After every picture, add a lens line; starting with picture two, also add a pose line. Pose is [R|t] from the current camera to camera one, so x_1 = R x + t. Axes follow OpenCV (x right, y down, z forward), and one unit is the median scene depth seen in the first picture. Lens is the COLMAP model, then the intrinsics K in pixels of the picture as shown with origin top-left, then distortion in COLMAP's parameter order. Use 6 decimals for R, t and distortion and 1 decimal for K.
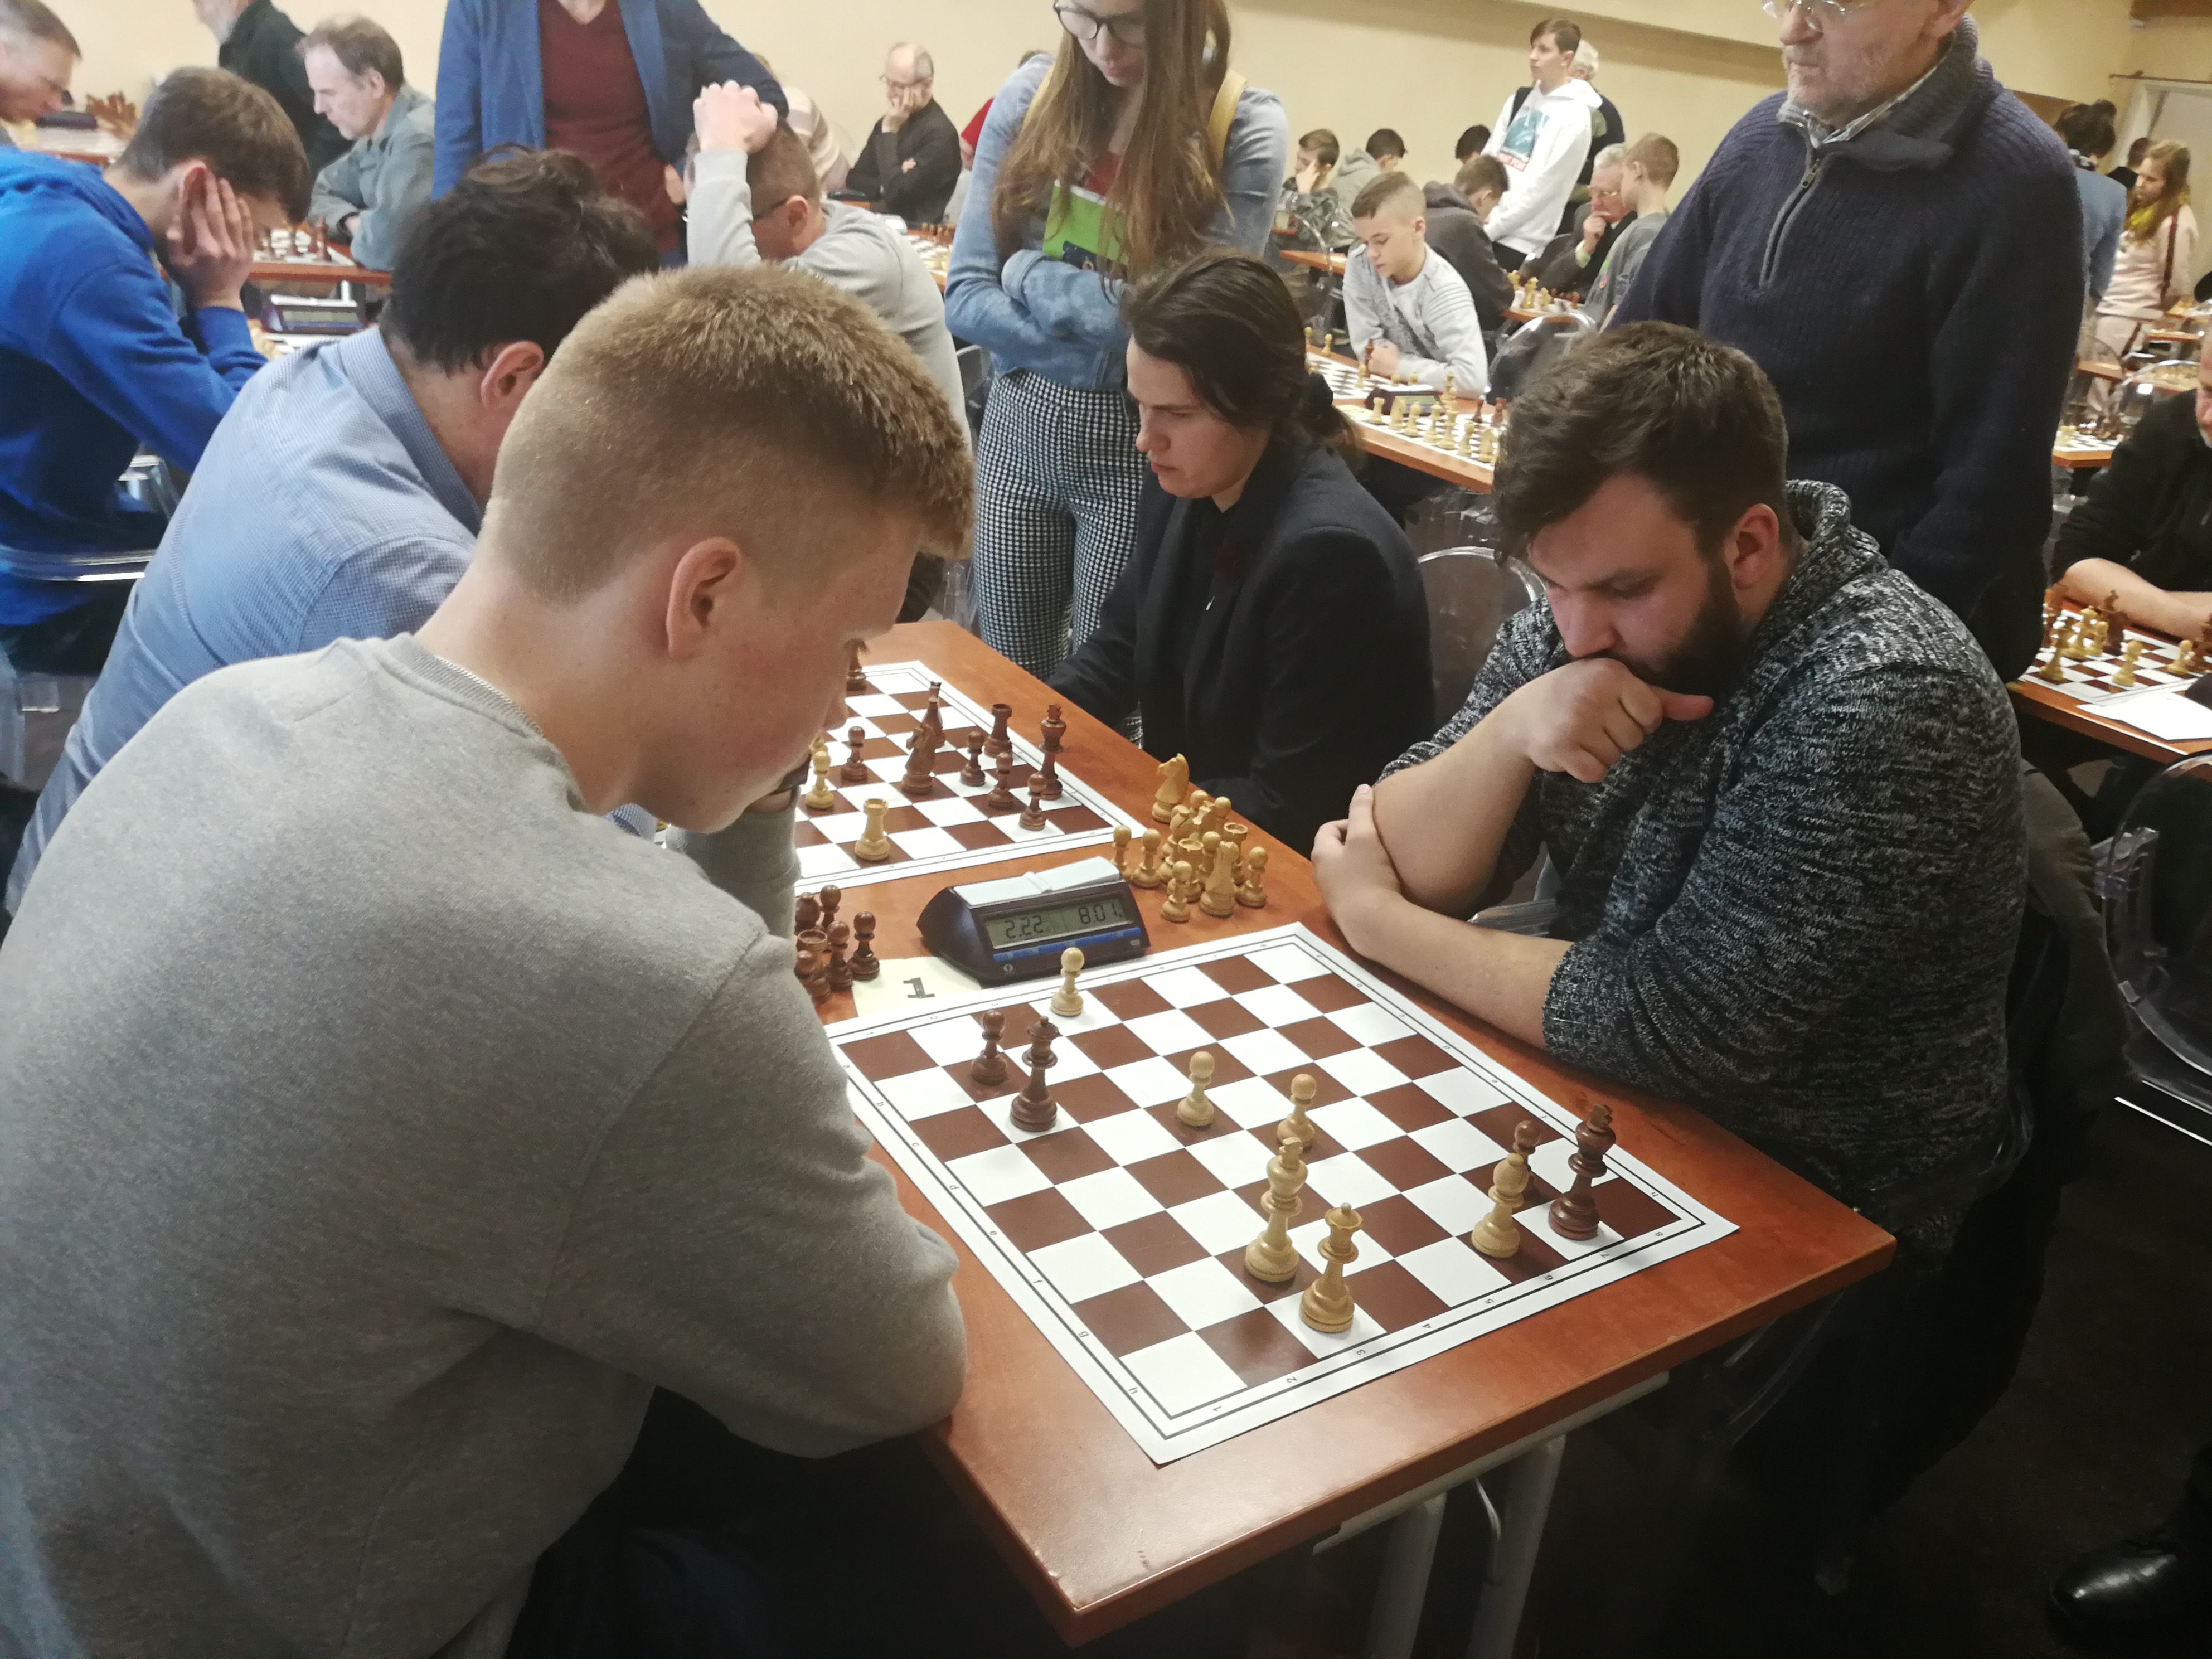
lens RADIAL K [[1742.2, 0, 1117.7], [0, 1742.2, 825.6], [0, 0, 1]] dist [-0.003596, 0.003273]
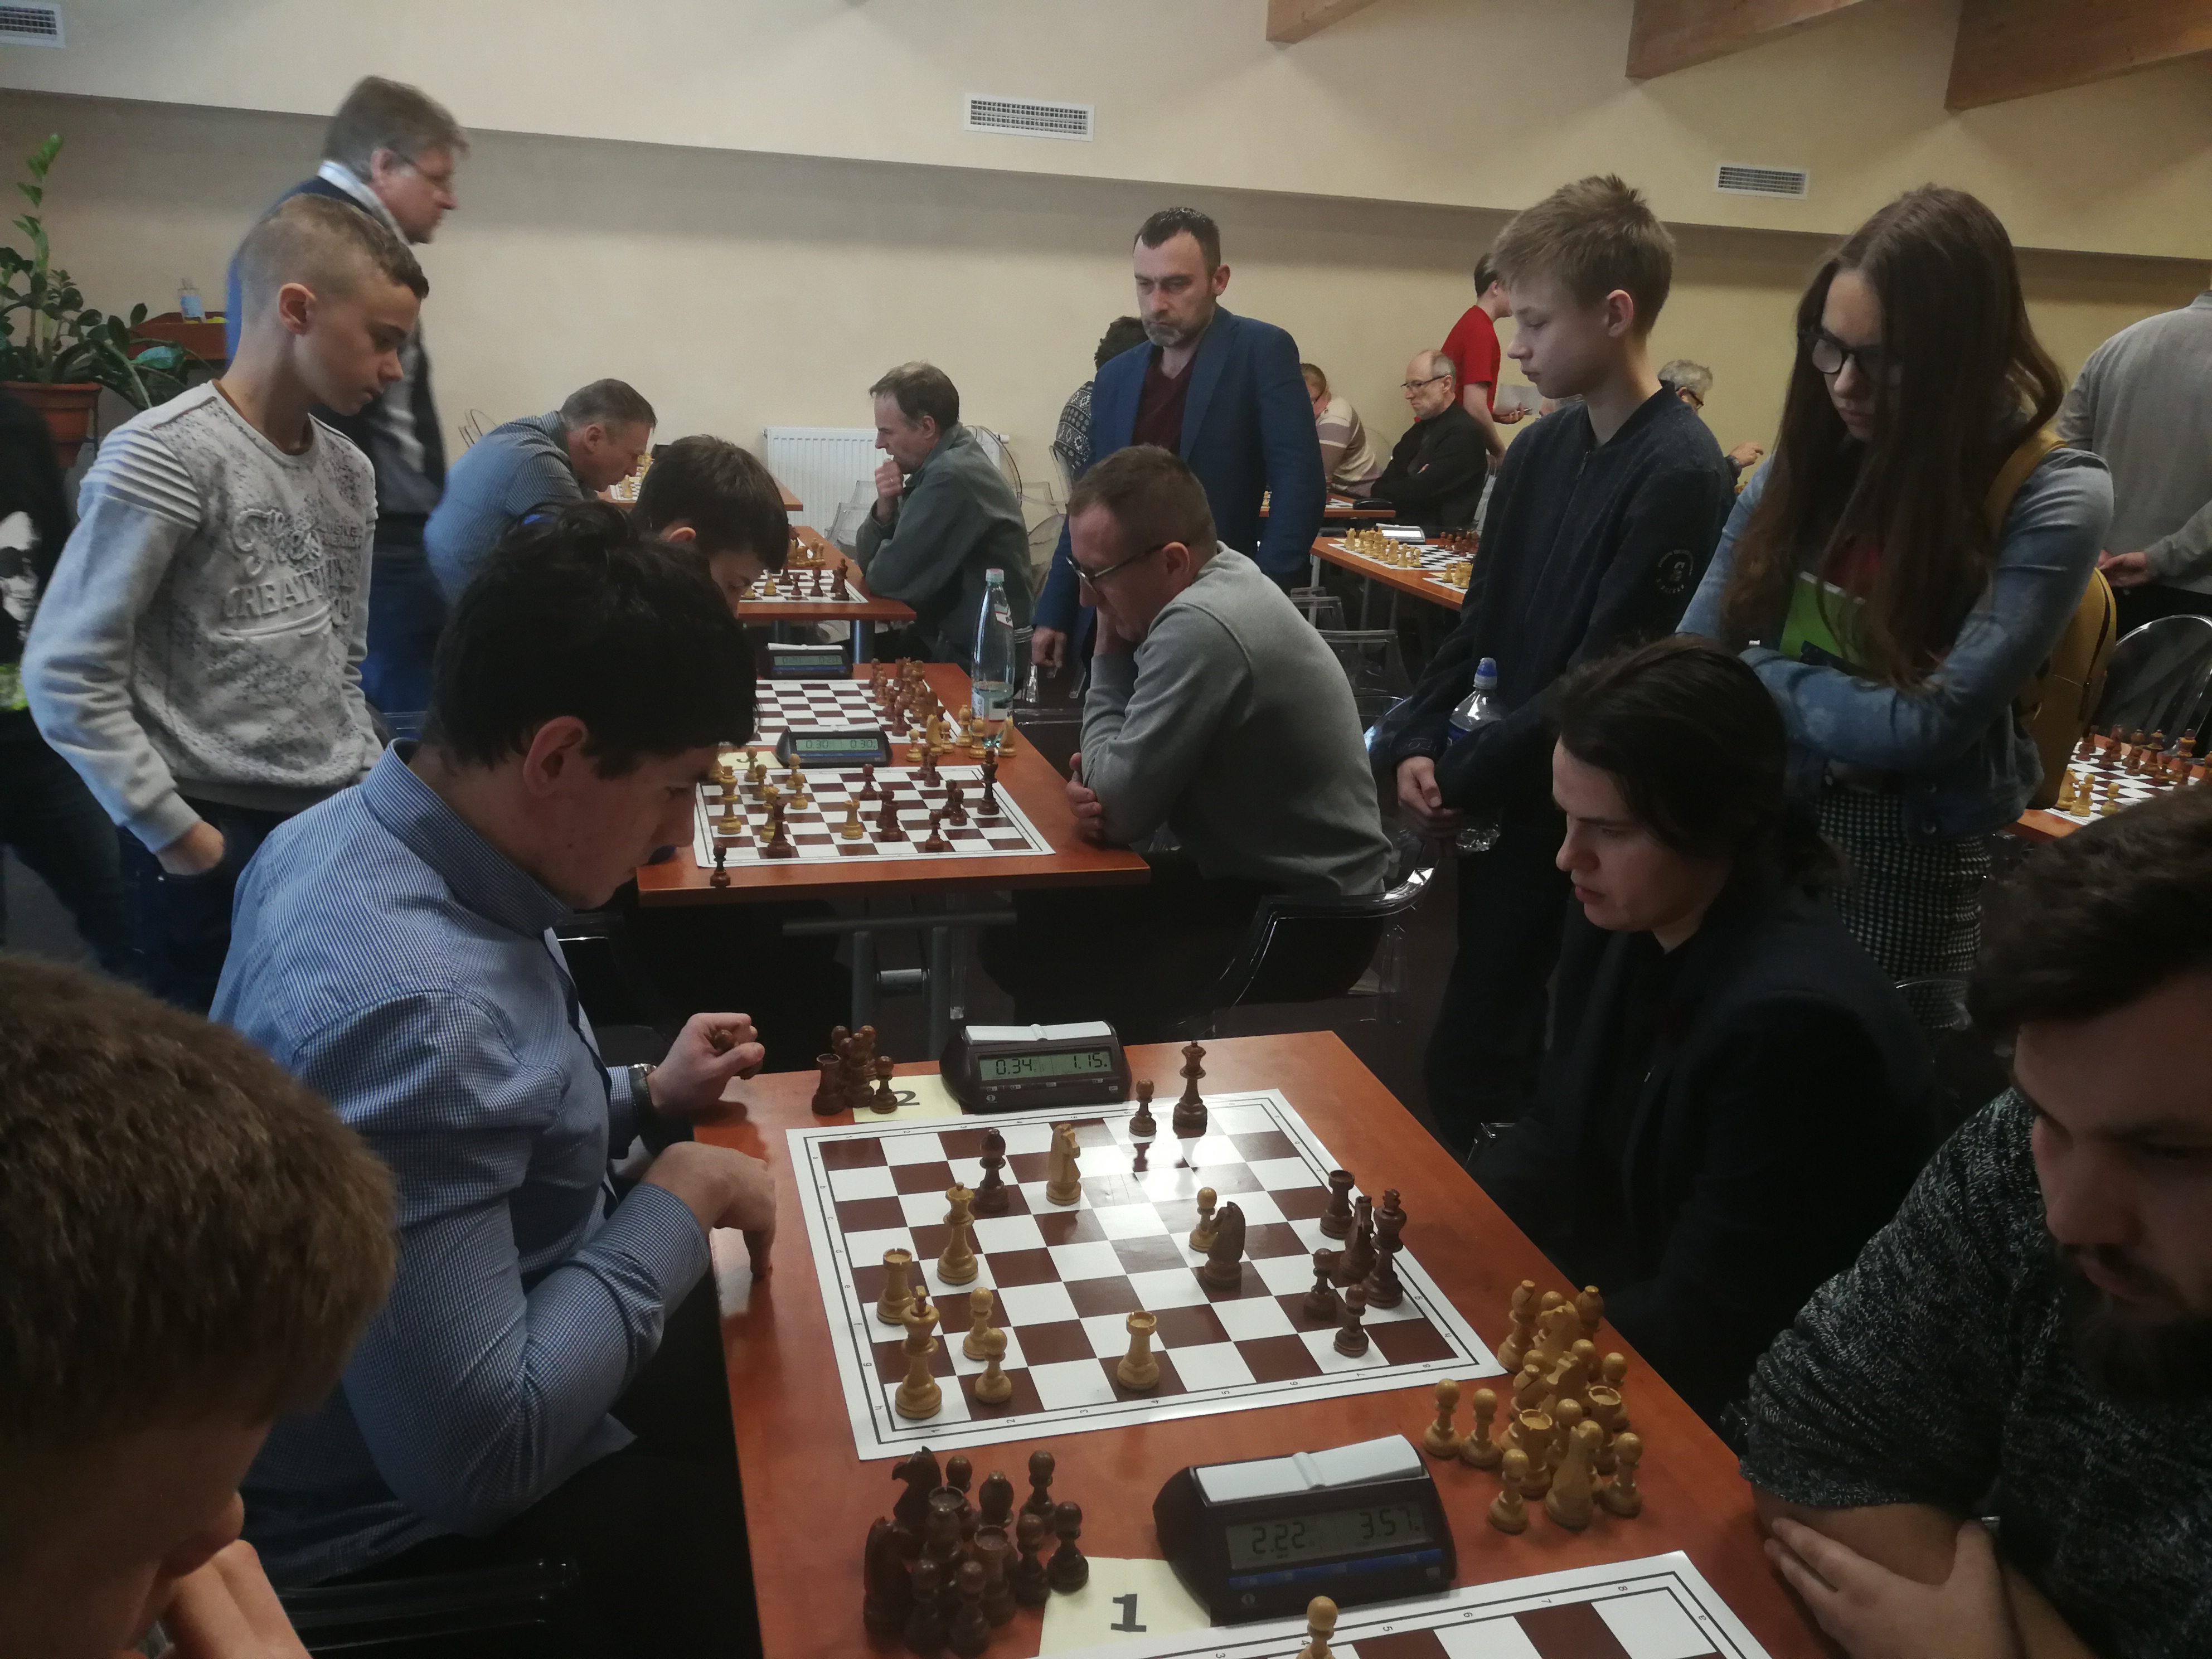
lens RADIAL K [[1742.2, 0, 1115.7], [0, 1742.2, 835.5], [0, 0, 1]] dist [-0.003596, 0.003273]
pose [[0.948896, 0.020620, -0.314916, 0.113238], [-0.066702, 0.988424, -0.136266, -0.138615], [0.308461, 0.150307, 0.939287, 0.215896]]
